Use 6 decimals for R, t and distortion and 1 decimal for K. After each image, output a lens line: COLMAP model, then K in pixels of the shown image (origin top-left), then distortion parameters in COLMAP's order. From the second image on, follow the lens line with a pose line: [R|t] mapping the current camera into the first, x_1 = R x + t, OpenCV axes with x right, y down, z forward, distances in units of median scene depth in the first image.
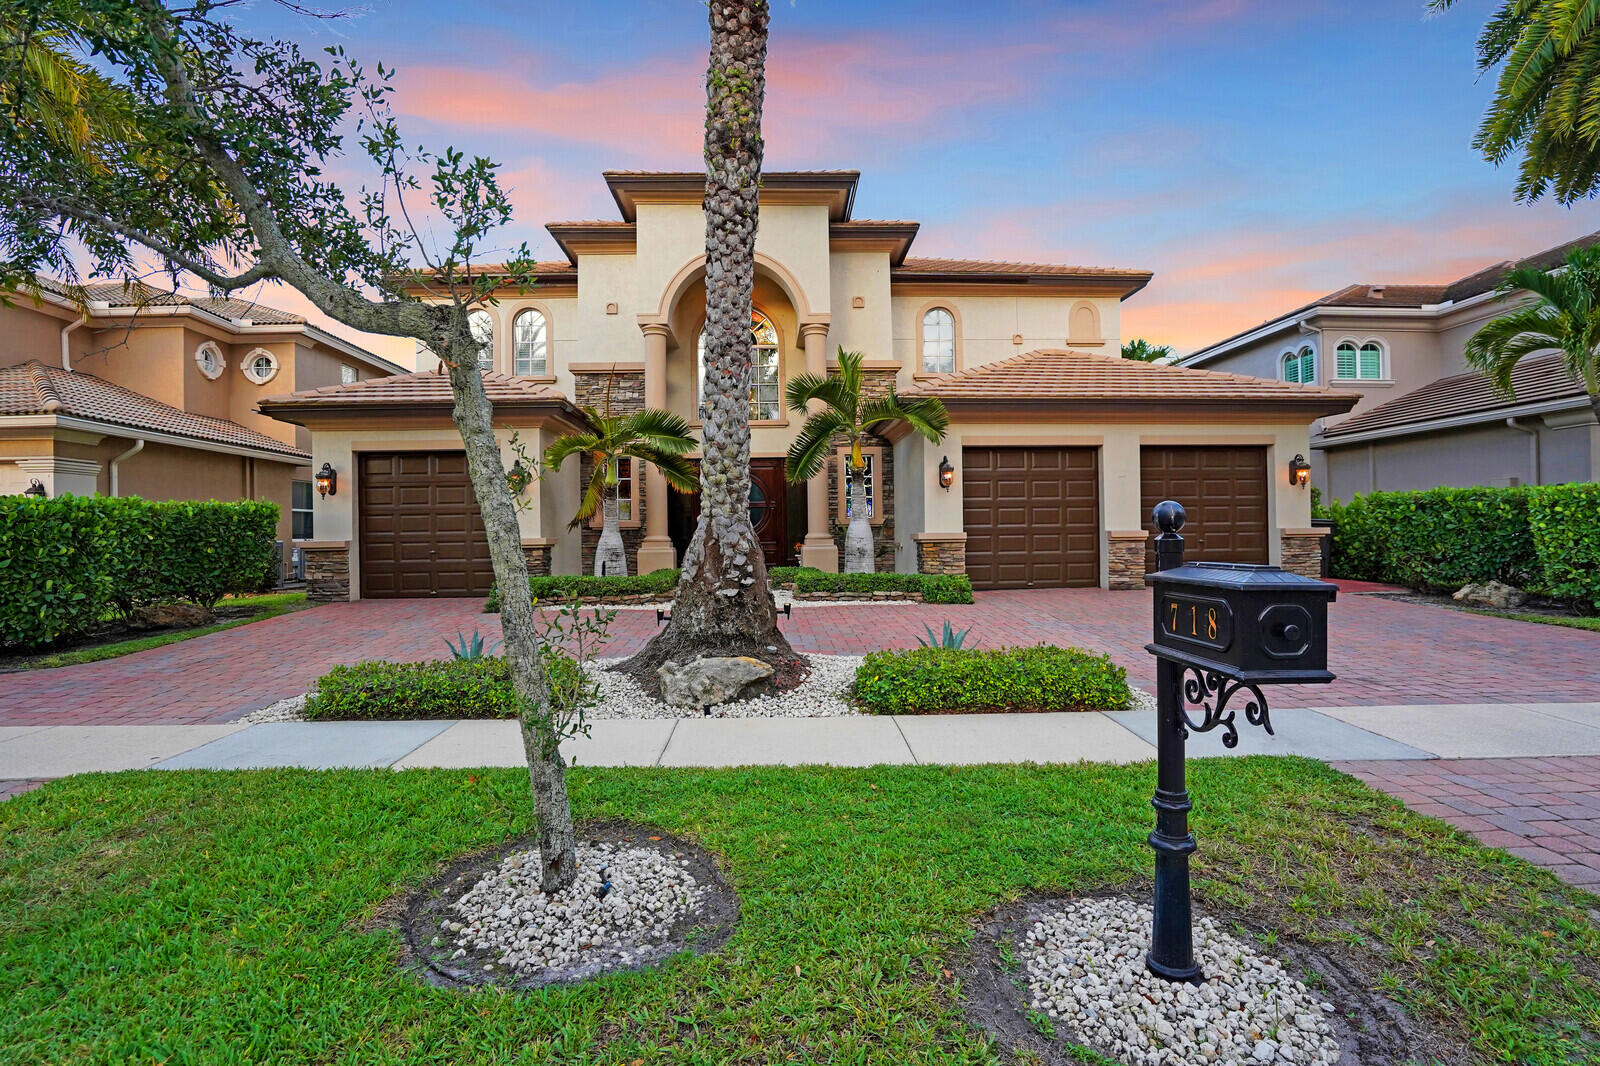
lens RADIAL K [[770.1, 0, 802.3], [0, 770.1, 527.8], [0, 0, 1]] dist [-0.037651, 0.000447]
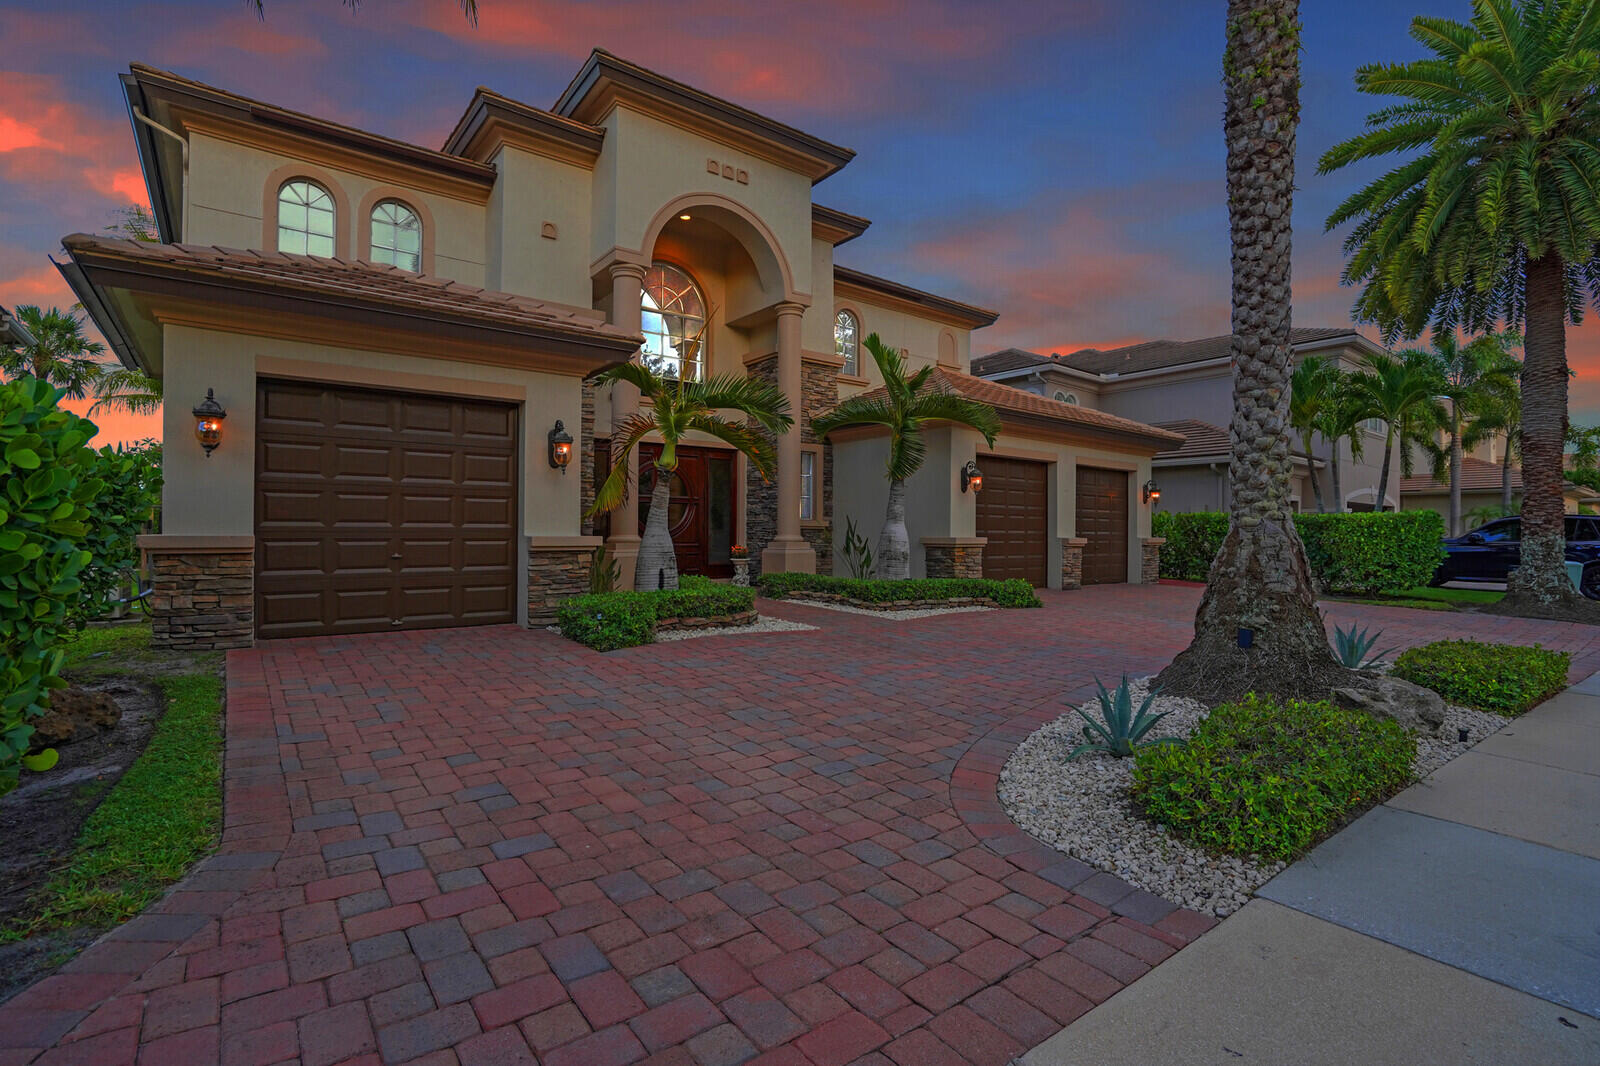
lens RADIAL K [[747.8, 0, 800.0], [0, 747.8, 533.0], [0, 0, 1]] dist [-0.064505, 0.022870]
pose [[0.818485, 0.018579, 0.574228, -0.542607], [-0.019991, 0.999793, -0.003852, 0.008400], [-0.574180, -0.008326, 0.818687, 0.320815]]
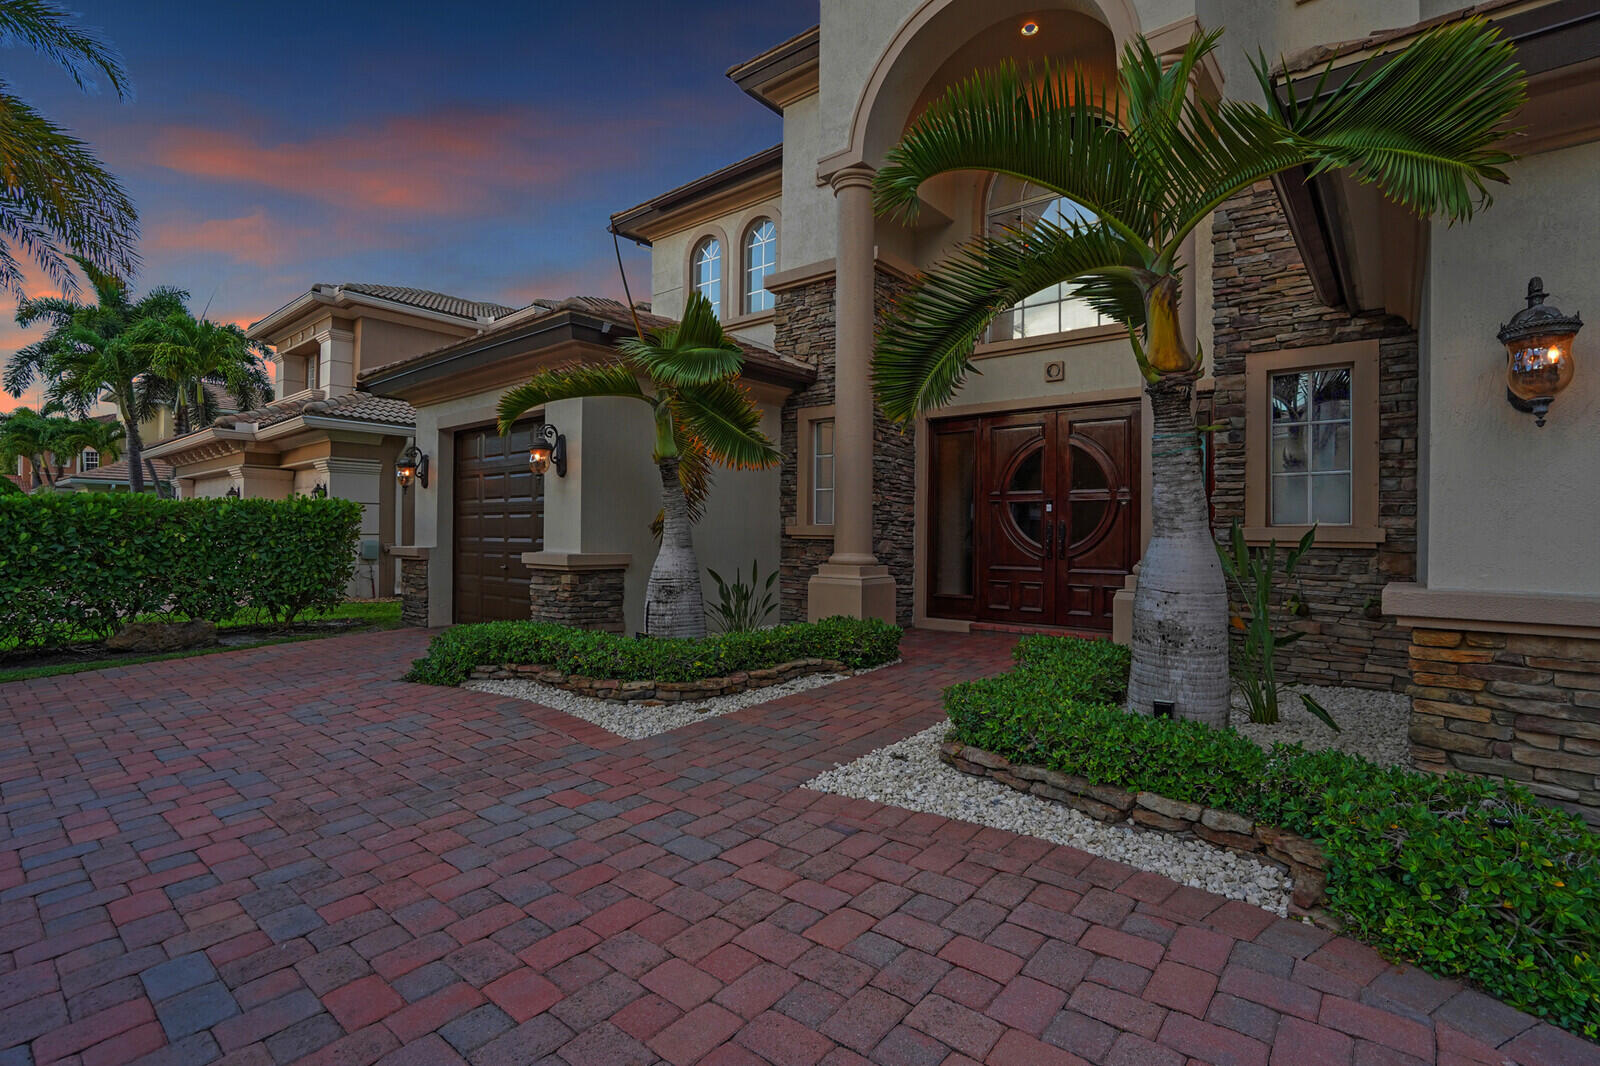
lens RADIAL K [[747.8, 0, 800.0], [0, 747.8, 533.0], [0, 0, 1]] dist [-0.064505, 0.022870]
pose [[0.736219, 0.019992, -0.676448, 0.165464], [-0.016144, 0.999798, 0.011978, -0.011501], [0.676550, 0.002102, 0.736393, 0.662300]]
